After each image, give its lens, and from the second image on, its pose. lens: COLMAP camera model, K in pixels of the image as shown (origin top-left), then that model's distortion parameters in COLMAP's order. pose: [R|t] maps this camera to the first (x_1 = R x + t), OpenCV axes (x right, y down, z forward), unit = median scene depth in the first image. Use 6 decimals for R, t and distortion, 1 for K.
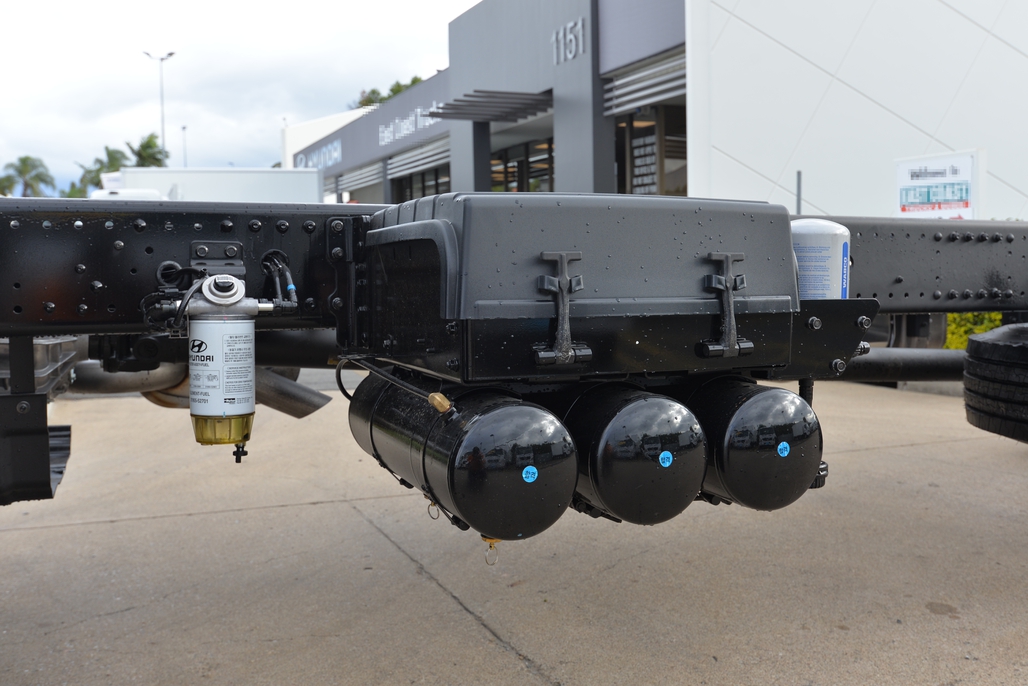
lens RADIAL K [[964.7, 0, 514.0], [0, 964.7, 343.0], [0, 0, 1]] dist [-0.018090, -0.008686]
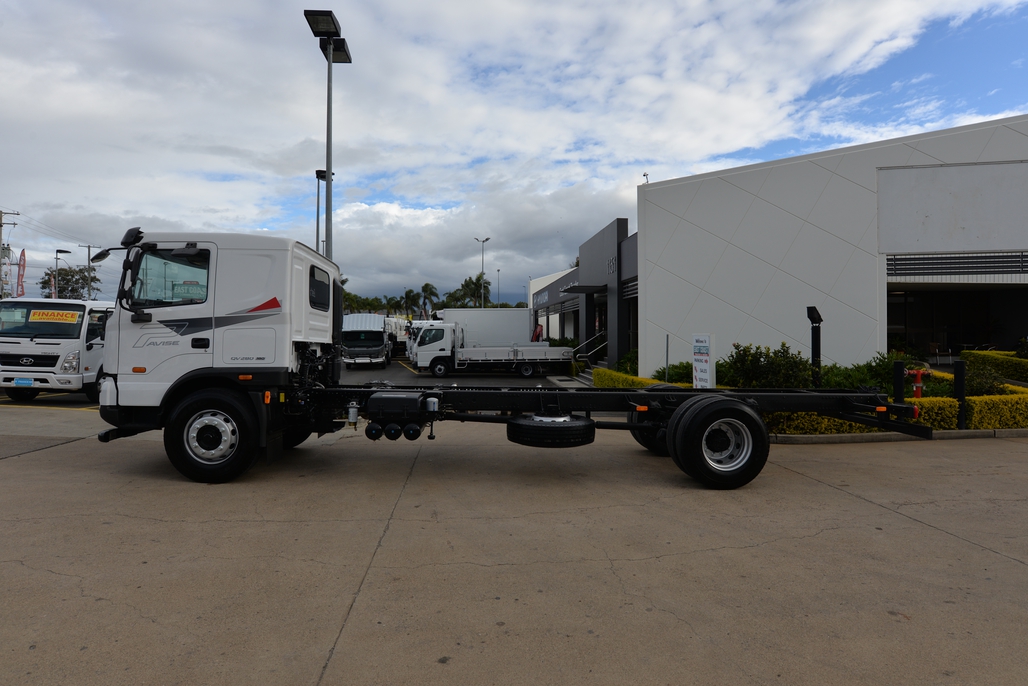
lens RADIAL K [[554.5, 0, 514.0], [0, 554.5, 343.0], [0, 0, 1]] dist [-0.060051, 0.000640]
pose [[0.951076, 0.019650, -0.308330, 1.237897], [-0.041934, 0.996951, -0.065812, -0.171260], [0.306097, 0.075521, 0.949000, -1.511853]]
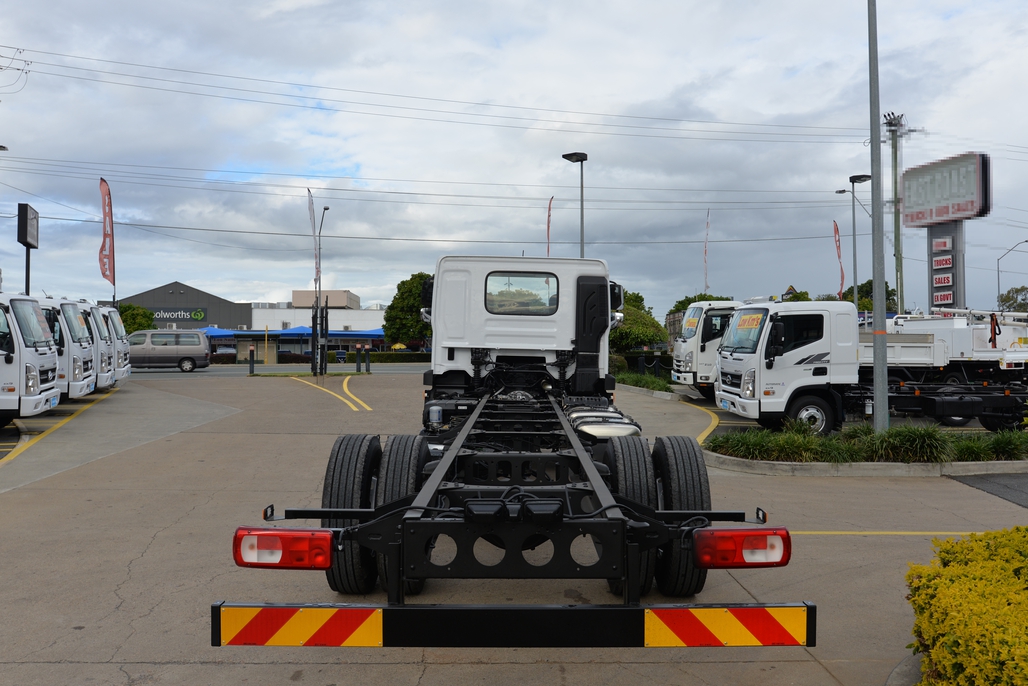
lens RADIAL K [[864.0, 0, 533.6], [0, 864.0, 344.4], [0, 0, 1]] dist [-0.033369, 0.001862]
pose [[-0.344113, 0.003271, -0.938923, 3.262181], [-0.071736, 0.996979, 0.029764, -0.452874], [0.936184, 0.077597, -0.342839, 2.117277]]
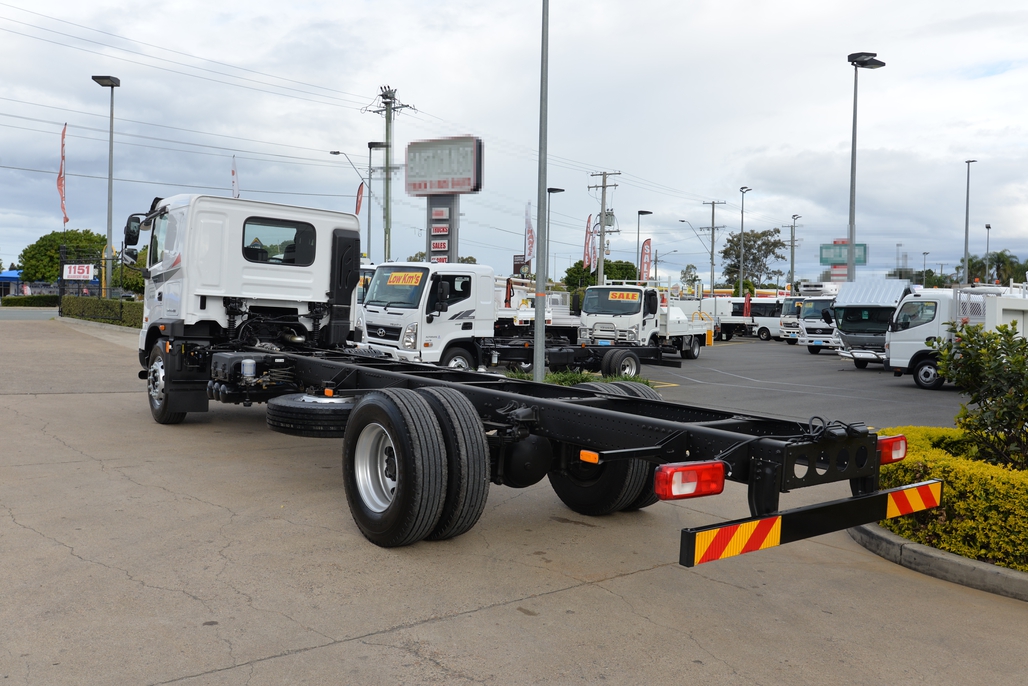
lens RADIAL K [[861.2, 0, 514.0], [0, 861.2, 343.0], [0, 0, 1]] dist [-0.034938, 0.003568]
pose [[0.277745, 0.054883, -0.959086, 3.523813], [-0.110331, 0.993583, 0.024906, -0.328403], [0.954298, 0.098899, 0.282018, 0.643681]]
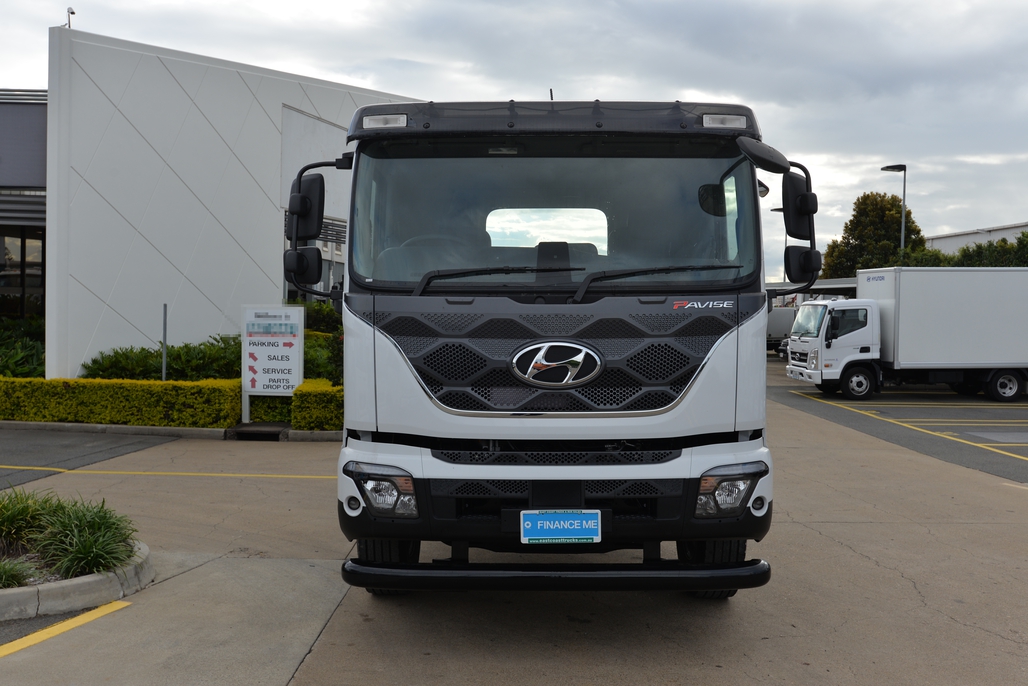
lens RADIAL K [[899.9, 0, 514.0], [0, 899.9, 343.0], [0, 0, 1]] dist [-0.054284, 0.006063]
pose [[0.394346, -0.013808, 0.918858, -2.702035], [0.047192, 0.998872, -0.005243, -0.292734], [-0.917749, 0.045431, 0.394553, -0.175296]]
